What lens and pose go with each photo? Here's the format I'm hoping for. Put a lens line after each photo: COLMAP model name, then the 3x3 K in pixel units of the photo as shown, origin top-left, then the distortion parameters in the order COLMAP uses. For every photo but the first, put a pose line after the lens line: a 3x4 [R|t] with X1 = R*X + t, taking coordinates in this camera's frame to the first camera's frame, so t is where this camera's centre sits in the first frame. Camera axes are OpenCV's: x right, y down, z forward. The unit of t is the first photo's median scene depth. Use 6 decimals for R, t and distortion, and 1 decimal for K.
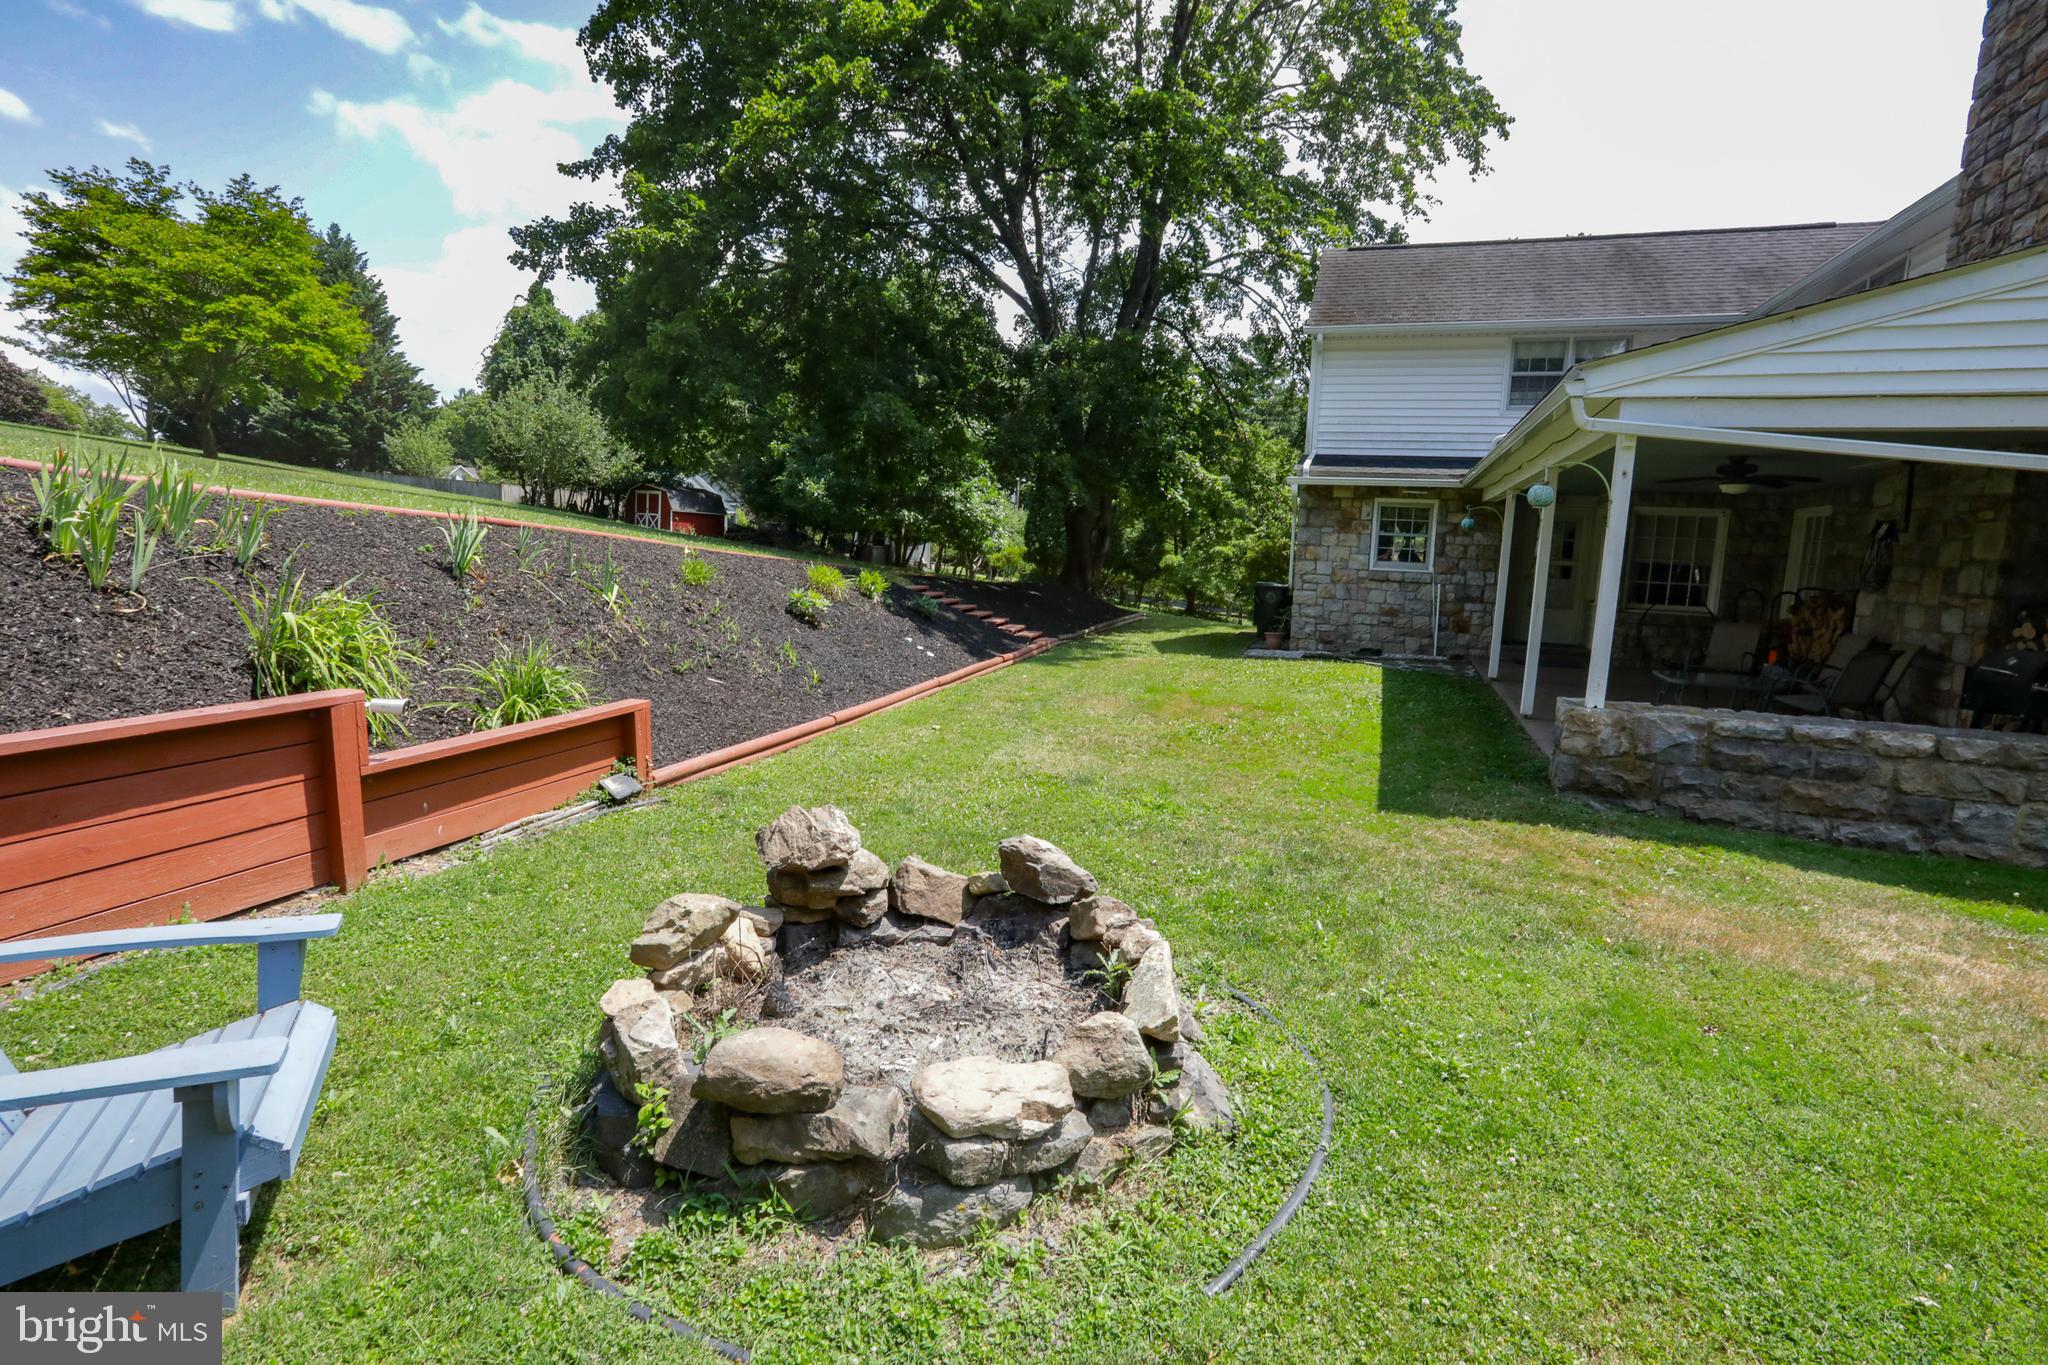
lens RADIAL K [[951.3, 0, 1030.7], [0, 951.3, 690.6], [0, 0, 1]] dist [-0.024187, 0.004615]
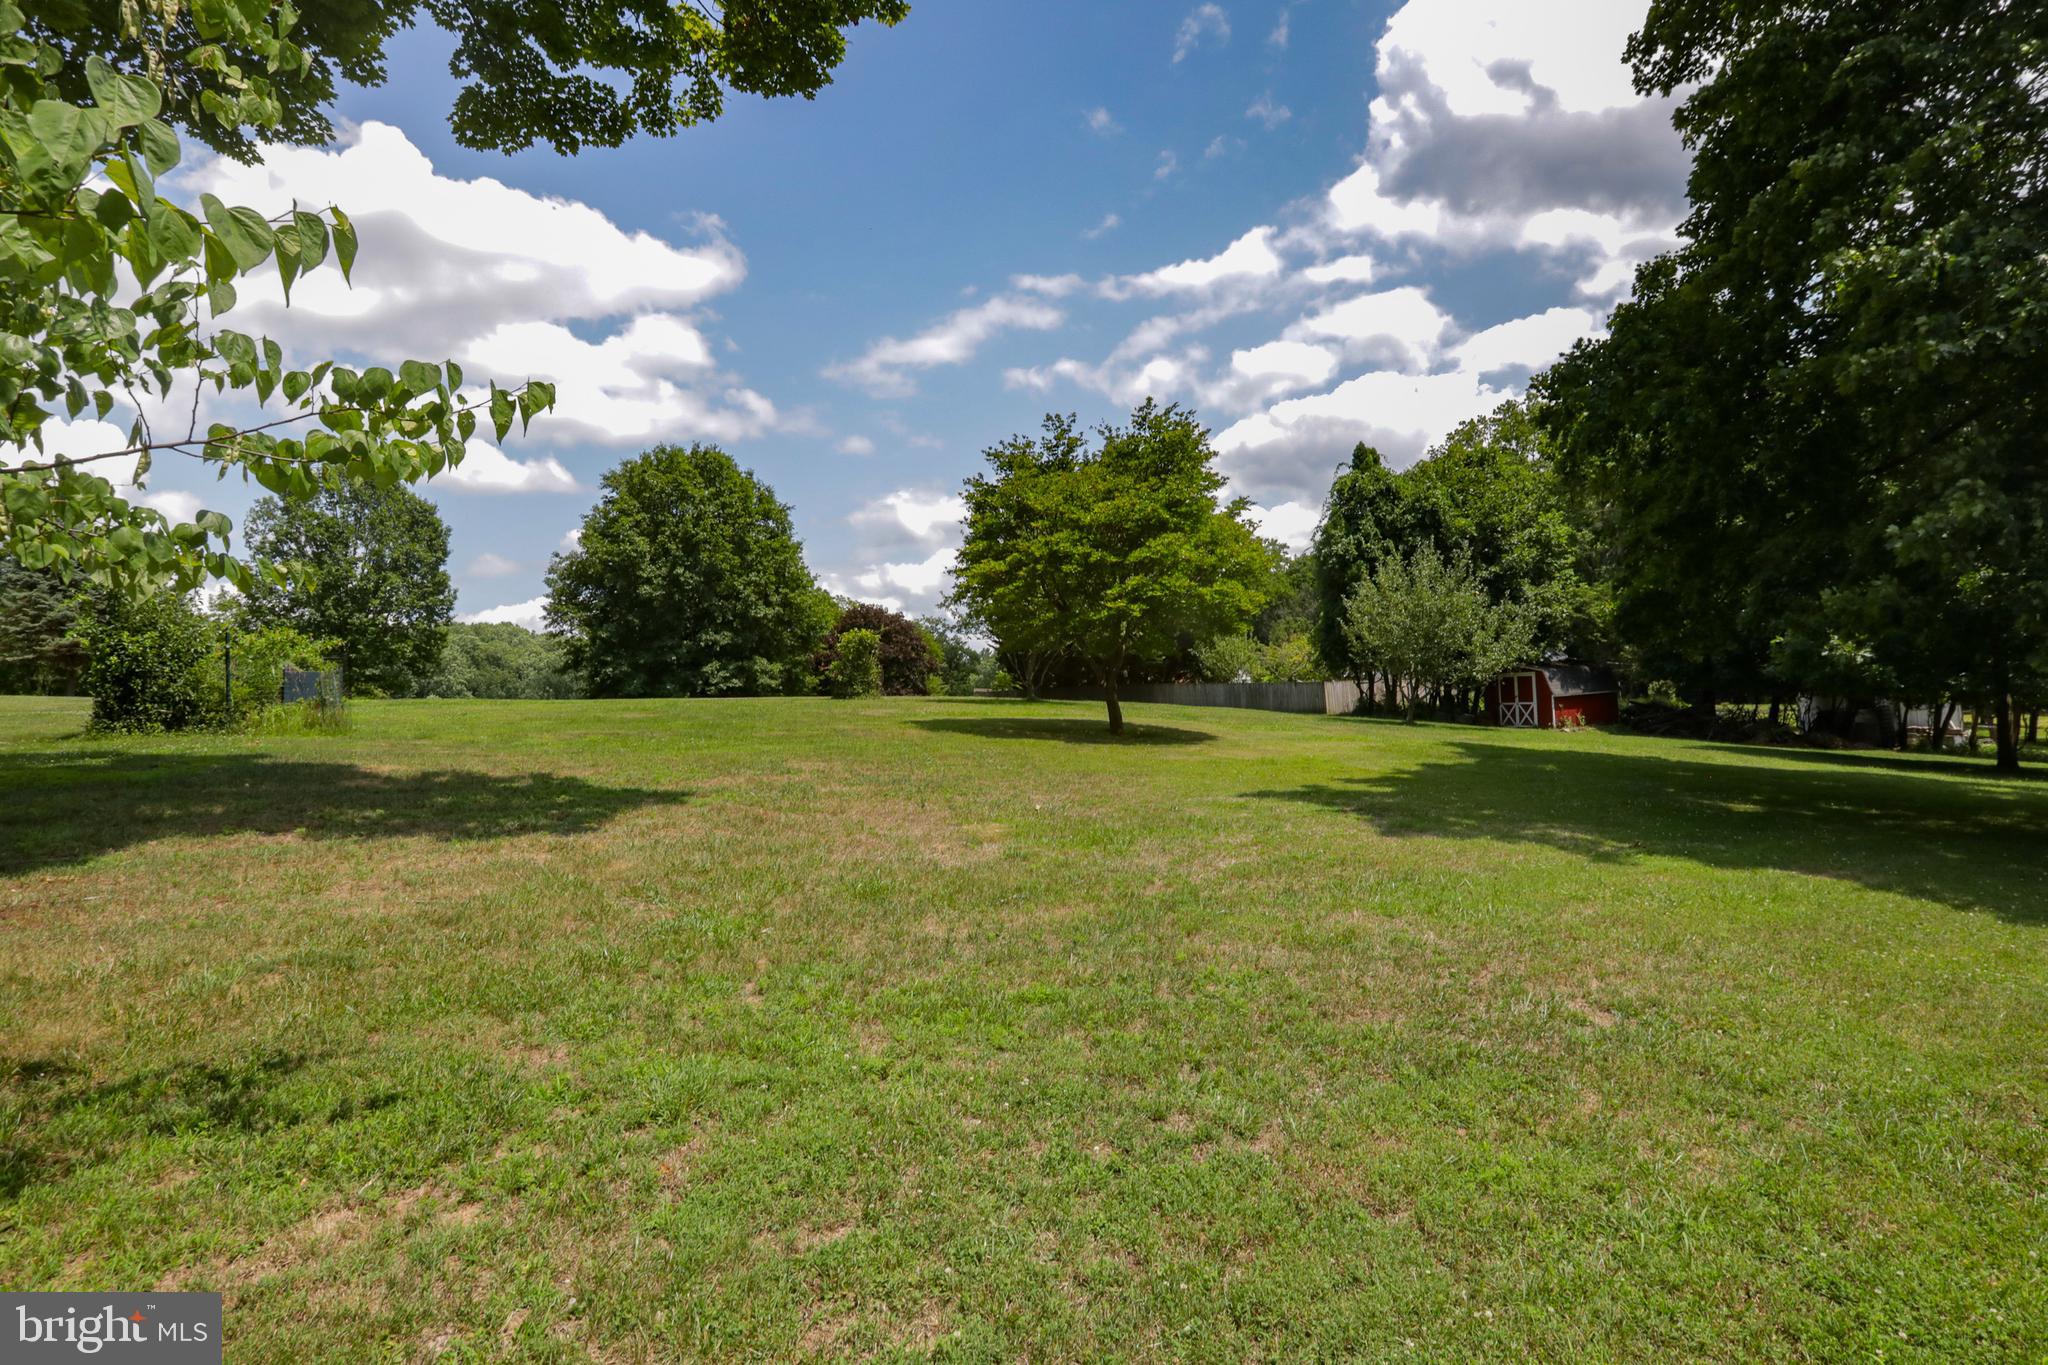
lens RADIAL K [[1044.8, 0, 1006.1], [0, 1044.8, 677.1], [0, 0, 1]] dist [-0.036045, 0.000020]
pose [[0.771648, -0.119523, -0.624719, -0.541141], [0.019169, 0.986109, -0.164987, -0.213204], [0.635761, 0.115337, 0.763220, 0.318398]]
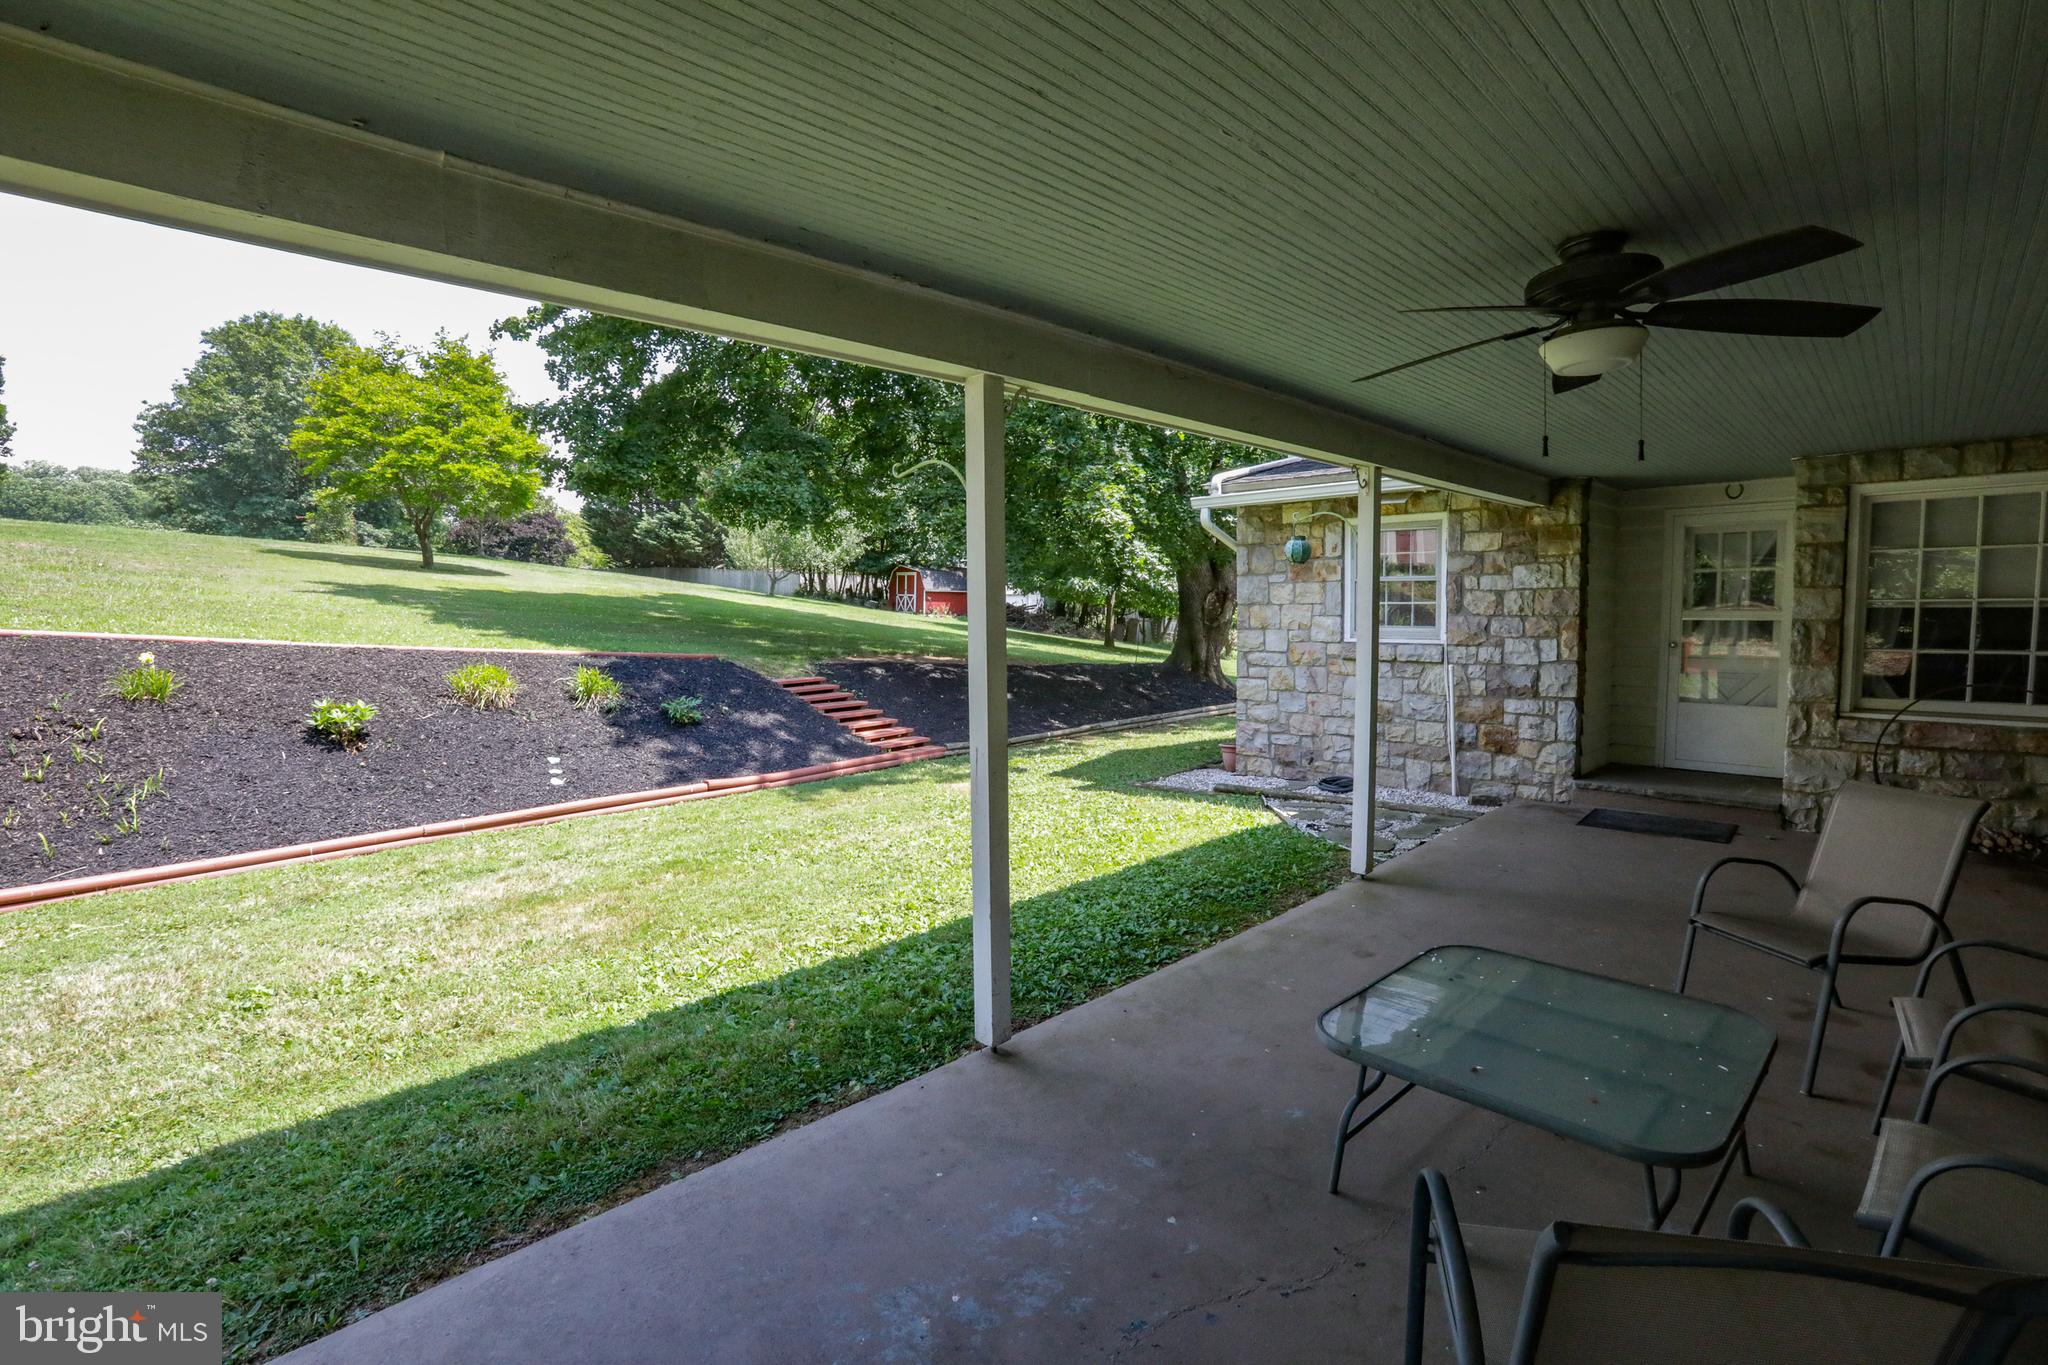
lens RADIAL K [[951.3, 0, 1058.9], [0, 951.3, 680.4], [0, 0, 1]] dist [-0.024187, 0.004615]
pose [[0.910830, -0.015198, -0.412501, 0.436291], [-0.017502, 0.997001, -0.075377, -0.056653], [0.412410, 0.075875, 0.907833, 0.401185]]
